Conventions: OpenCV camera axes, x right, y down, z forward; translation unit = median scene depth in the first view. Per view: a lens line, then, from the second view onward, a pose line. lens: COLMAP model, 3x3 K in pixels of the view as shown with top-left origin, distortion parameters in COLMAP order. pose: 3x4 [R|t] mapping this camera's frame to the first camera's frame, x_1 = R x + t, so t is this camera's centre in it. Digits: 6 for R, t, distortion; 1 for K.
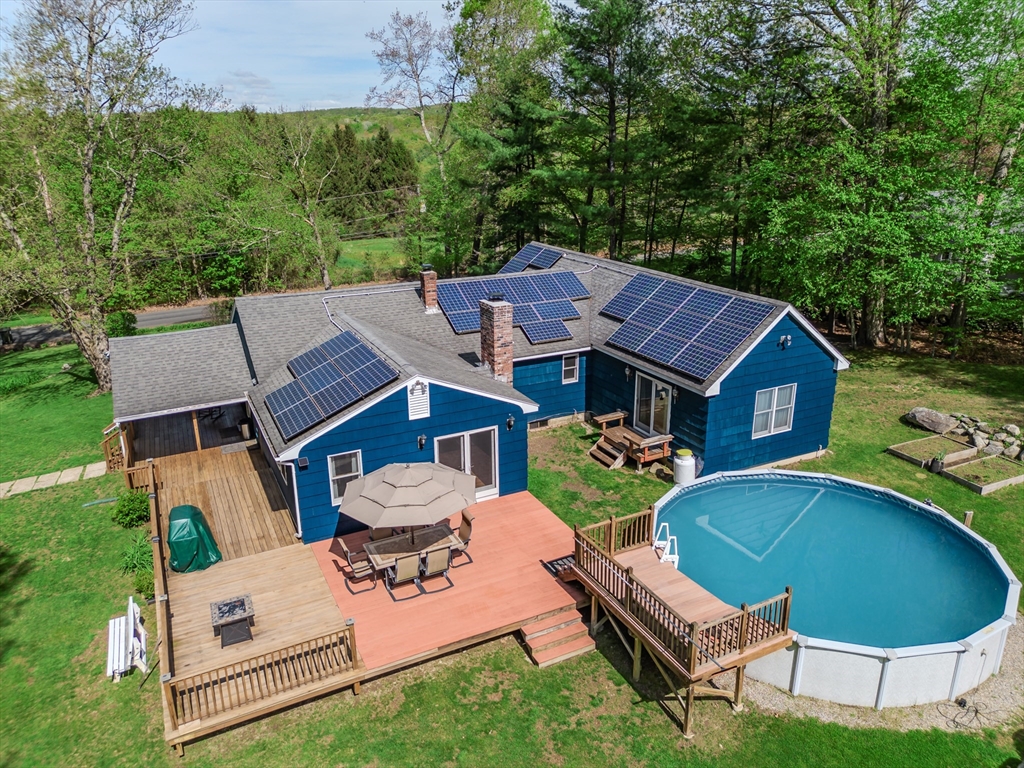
lens RADIAL K [[723.6, 0, 510.6], [0, 723.6, 382.7], [0, 0, 1]] dist [0.053548, 0.000077]
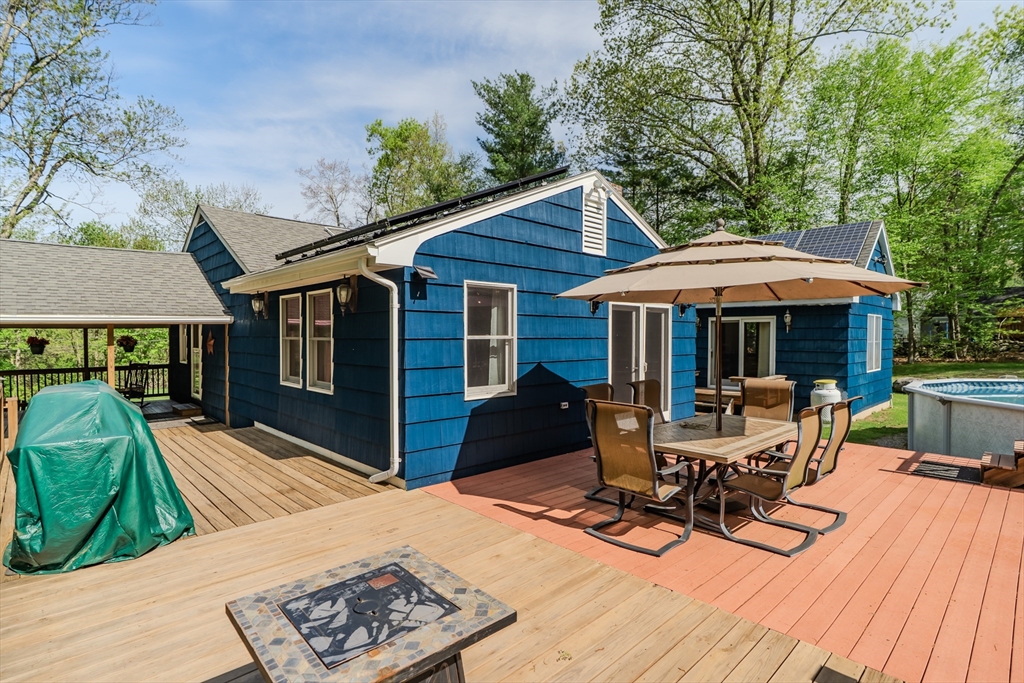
lens RADIAL K [[518.0, 0, 517.7], [0, 518.0, 340.7], [0, 0, 1]] dist [-0.010118, 0.000630]
pose [[0.957506, 0.001652, 0.288408, -0.296853], [0.084295, 0.954716, -0.285328, 0.221469], [-0.275819, 0.297515, 0.914007, 0.663321]]
